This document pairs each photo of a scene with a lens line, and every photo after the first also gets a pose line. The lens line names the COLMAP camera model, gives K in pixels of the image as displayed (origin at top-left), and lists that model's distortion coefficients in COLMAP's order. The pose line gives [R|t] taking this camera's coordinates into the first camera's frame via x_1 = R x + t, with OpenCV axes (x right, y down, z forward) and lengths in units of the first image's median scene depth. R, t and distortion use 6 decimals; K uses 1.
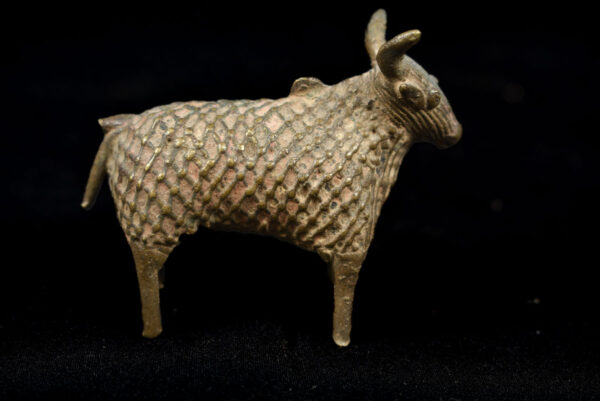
lens RADIAL K [[1218.0, 0, 300.0], [0, 1218.0, 200.5], [0, 0, 1]] dist [0.455189, 0.048057]
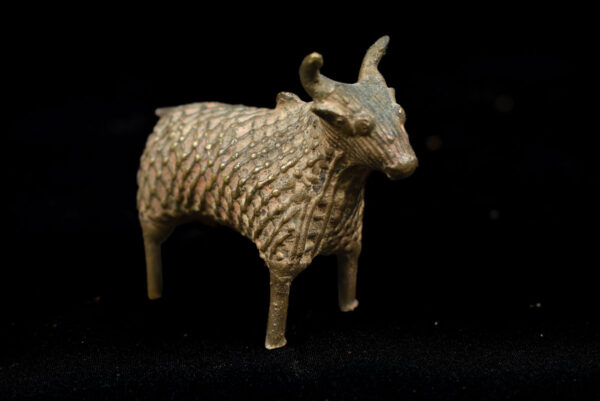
lens RADIAL K [[1218.0, 0, 300.0], [0, 1218.0, 200.5], [0, 0, 1]] dist [0.455189, 0.048057]
pose [[0.693998, 0.162509, -0.701397, 0.784597], [-0.178976, 0.982553, 0.050563, -0.065079], [0.697376, 0.090443, 0.710975, 0.269458]]
